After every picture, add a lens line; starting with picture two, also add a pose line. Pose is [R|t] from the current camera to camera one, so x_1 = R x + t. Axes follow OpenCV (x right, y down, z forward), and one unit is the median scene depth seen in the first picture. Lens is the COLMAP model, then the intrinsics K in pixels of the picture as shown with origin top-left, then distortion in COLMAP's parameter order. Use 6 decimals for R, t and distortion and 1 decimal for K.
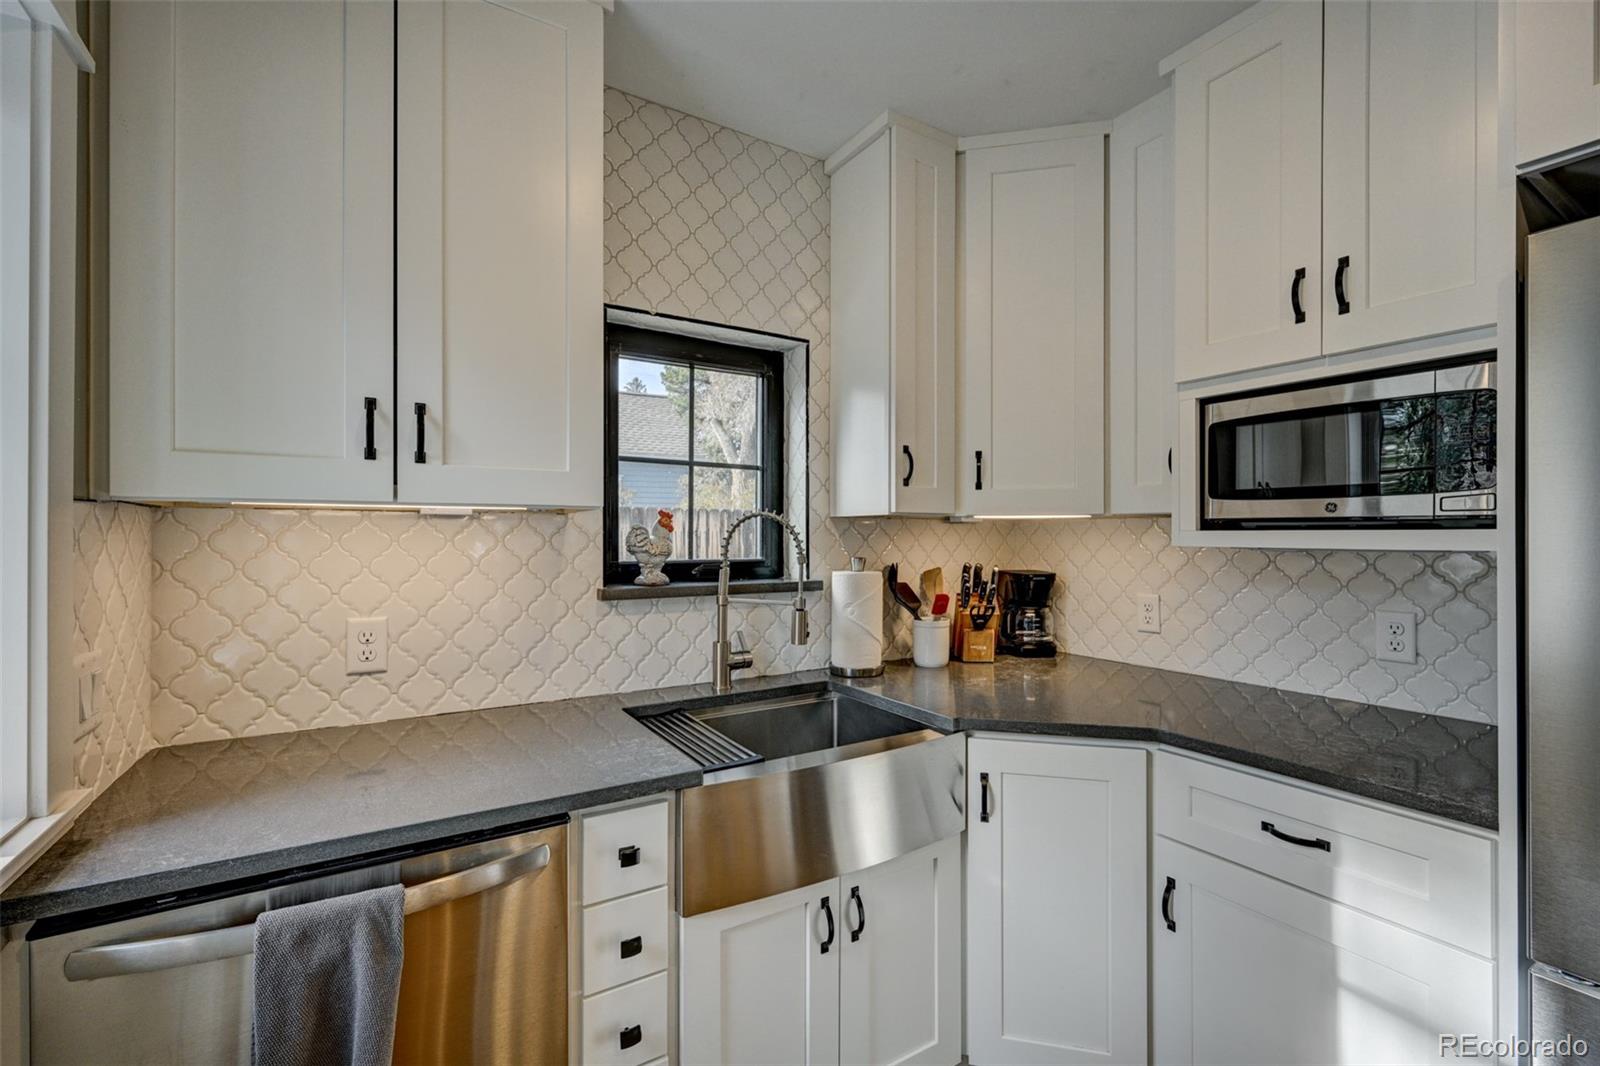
lens RADIAL K [[696.6, 0, 800.0], [0, 696.6, 533.0], [0, 0, 1]] dist [-0.002607, -0.000157]
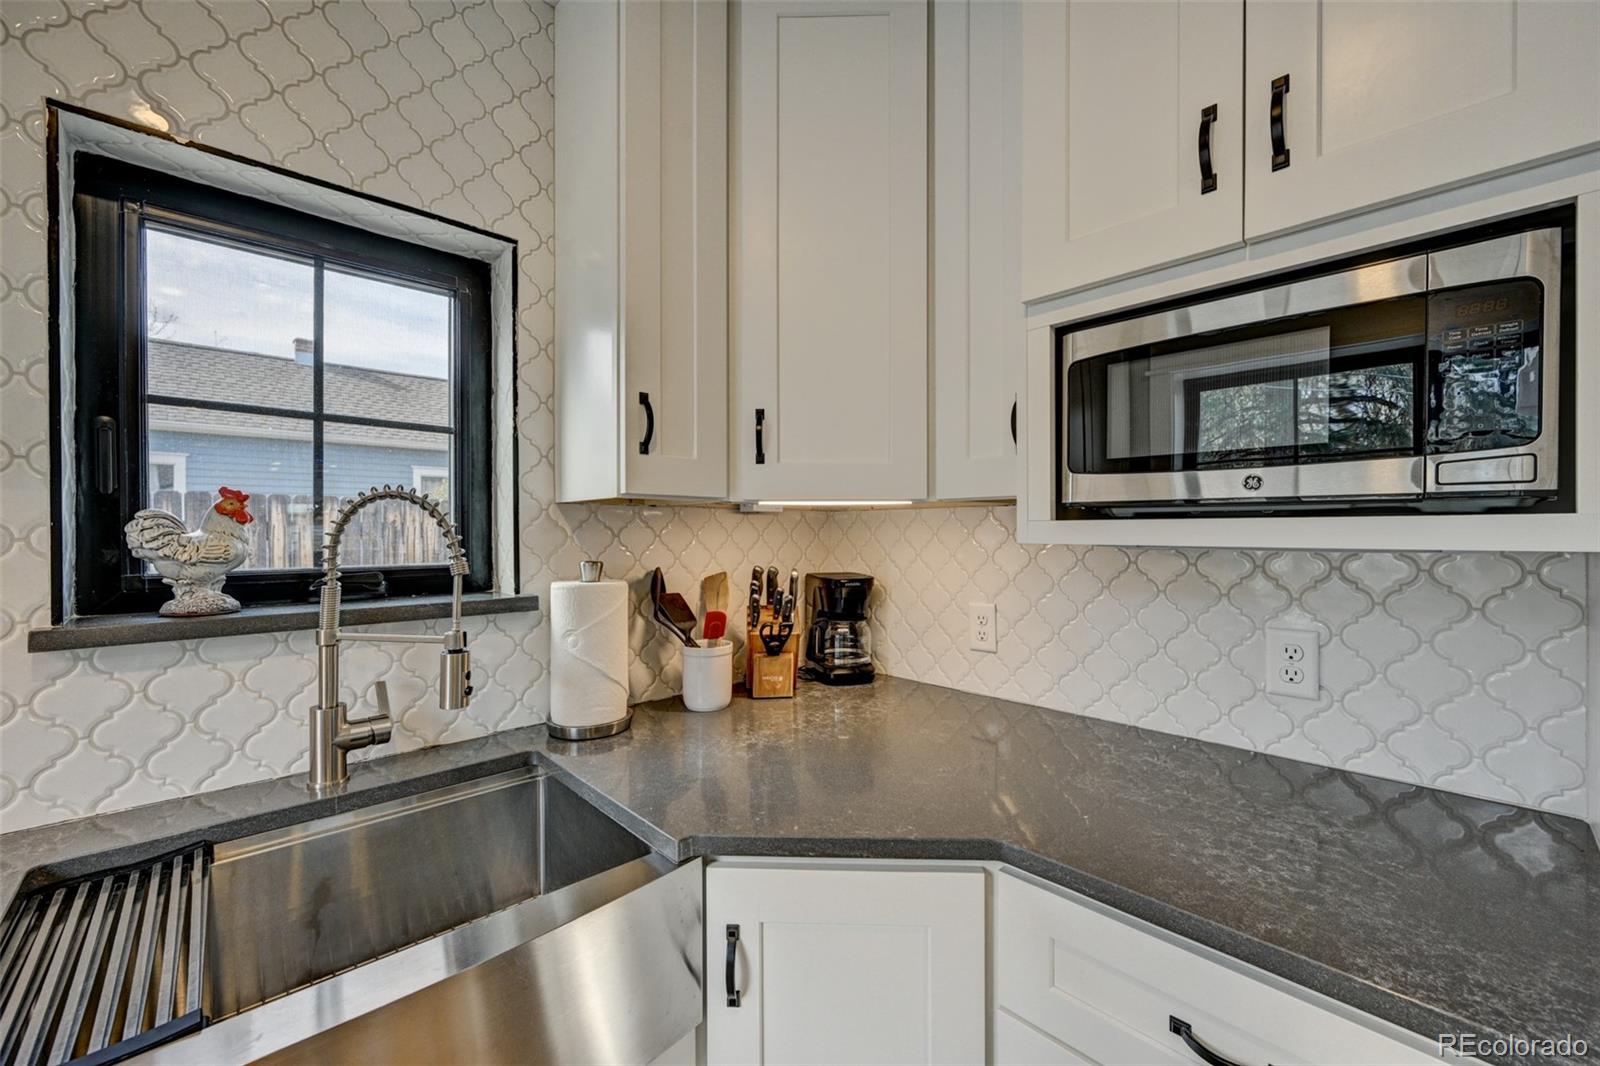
lens RADIAL K [[632.0, 0, 804.5], [0, 632.0, 532.0], [0, 0, 1]] dist [-0.000330, 0.000255]
pose [[0.980490, -0.002172, 0.196555, 0.170999], [0.001398, 0.999991, 0.004075, 0.003934], [-0.196562, -0.003720, 0.980484, 0.356505]]
